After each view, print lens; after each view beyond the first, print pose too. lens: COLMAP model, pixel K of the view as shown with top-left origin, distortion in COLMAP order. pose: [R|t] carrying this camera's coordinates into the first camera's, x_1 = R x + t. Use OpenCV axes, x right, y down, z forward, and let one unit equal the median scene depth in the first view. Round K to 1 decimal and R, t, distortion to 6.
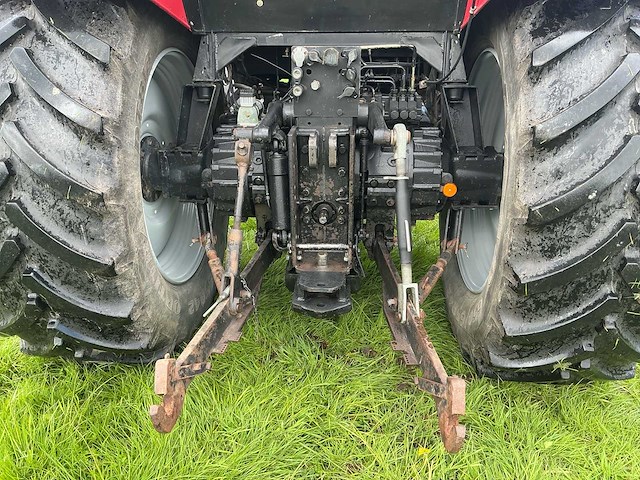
lens RADIAL K [[537.3, 0, 316.3], [0, 537.3, 239.4], [0, 0, 1]] dist [0.133568, -0.270395]
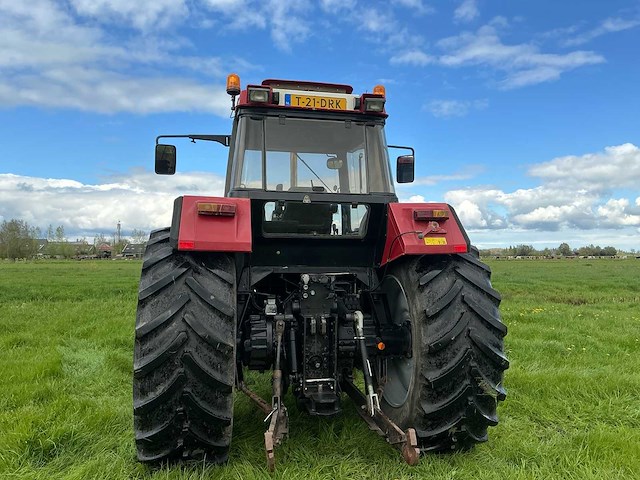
lens RADIAL K [[537.3, 0, 316.3], [0, 537.3, 239.4], [0, 0, 1]] dist [0.133568, -0.270395]
pose [[0.963937, 0.016970, 0.265590, -0.570756], [0.080874, 0.932090, -0.353084, 0.249150], [-0.253546, 0.361830, 0.897103, -0.910282]]
